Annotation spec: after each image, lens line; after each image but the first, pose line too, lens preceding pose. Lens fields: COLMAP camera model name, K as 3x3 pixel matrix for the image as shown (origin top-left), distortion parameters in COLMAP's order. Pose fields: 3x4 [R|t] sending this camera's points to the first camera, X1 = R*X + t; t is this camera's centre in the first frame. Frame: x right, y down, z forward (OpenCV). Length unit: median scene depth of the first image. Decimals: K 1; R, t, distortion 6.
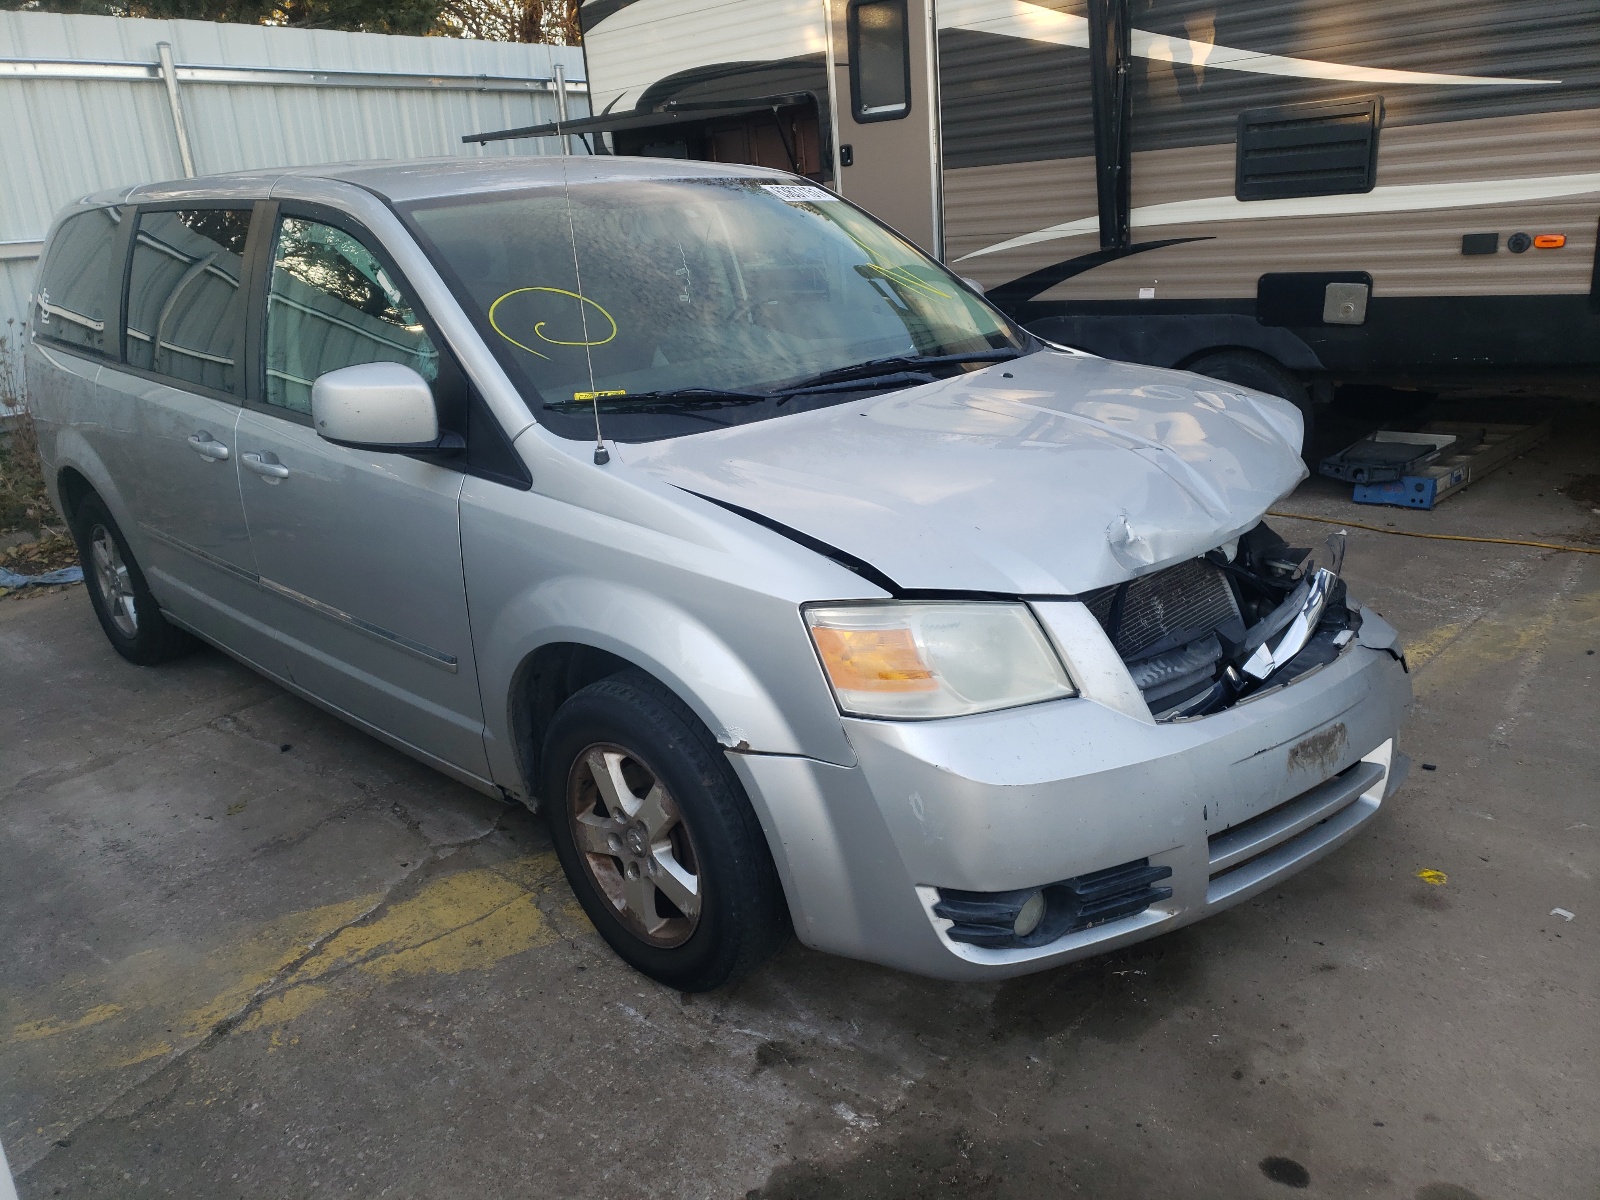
lens RADIAL K [[1233.0, 0, 800.6], [0, 1233.0, 591.2], [0, 0, 1]] dist [0.018314, 0.009391]
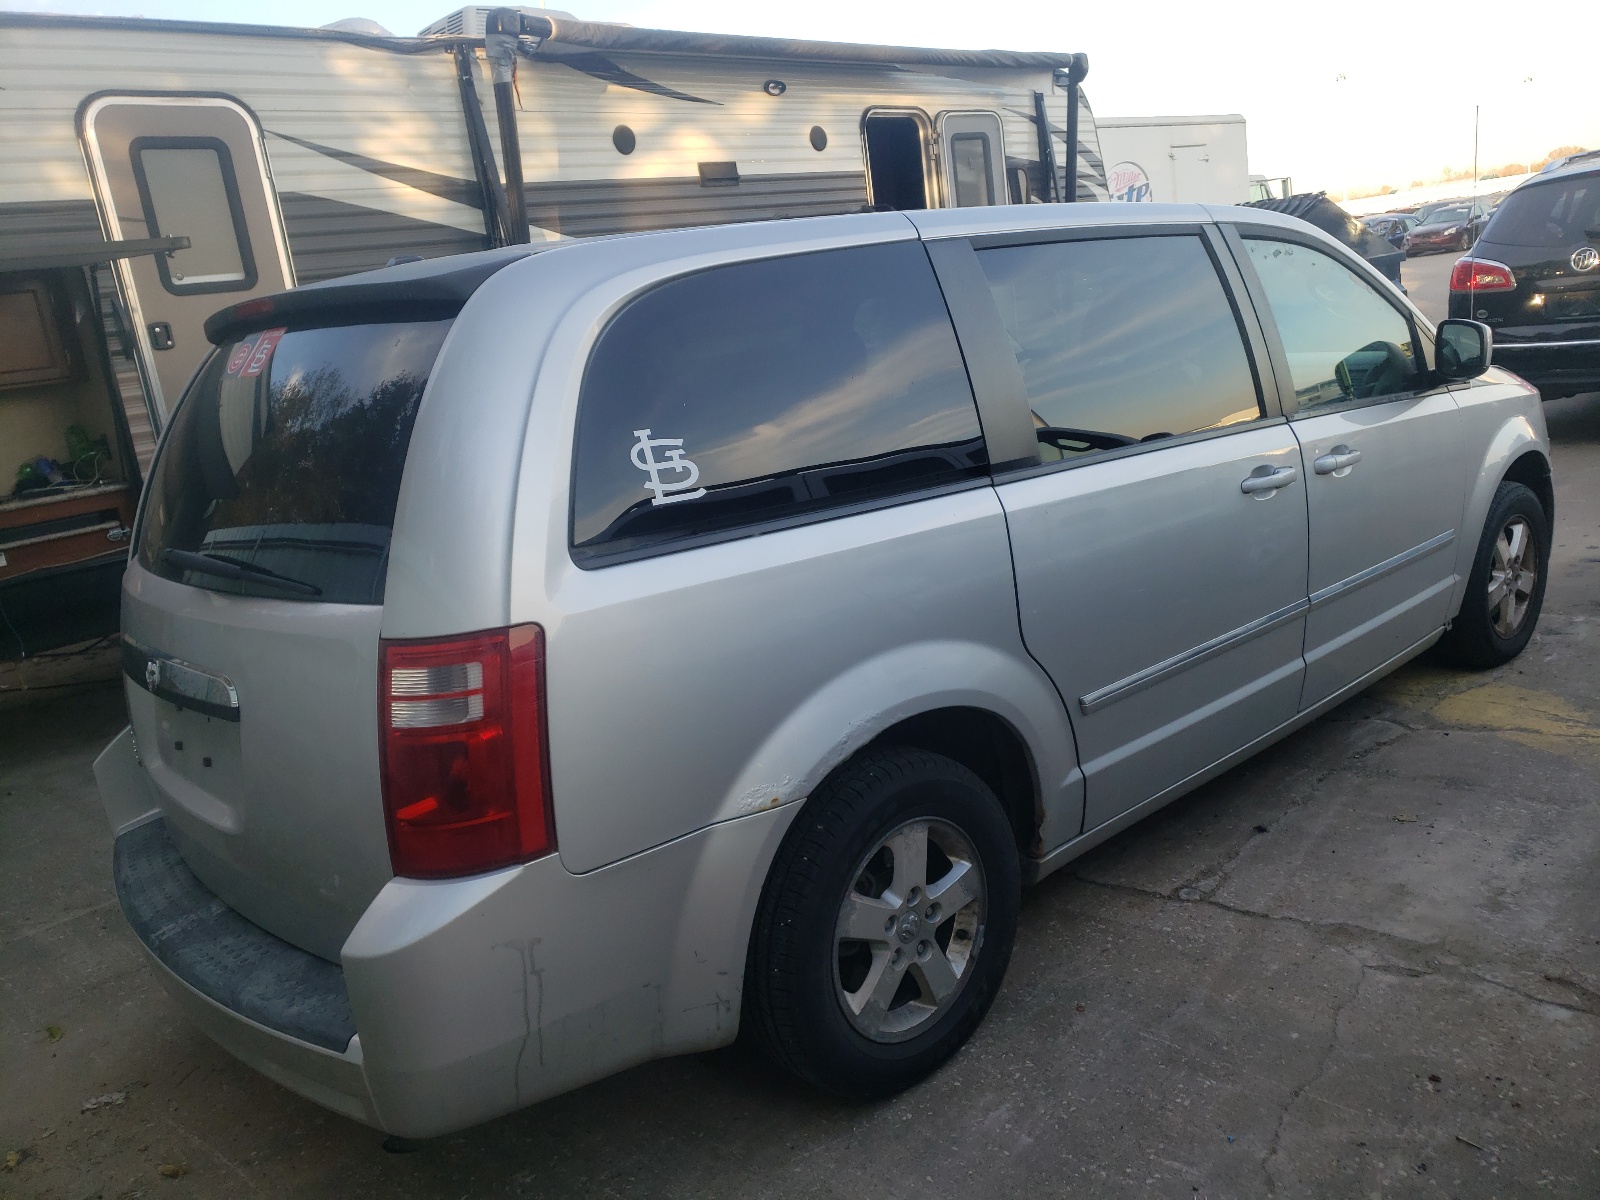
lens RADIAL K [[1233.0, 0, 800.6], [0, 1233.0, 591.2], [0, 0, 1]] dist [0.018314, 0.009391]
pose [[0.072431, -0.173136, 0.982231, -1.315212], [0.414322, 0.901046, 0.128272, -0.281800], [-0.907244, 0.397669, 0.136998, 1.145987]]
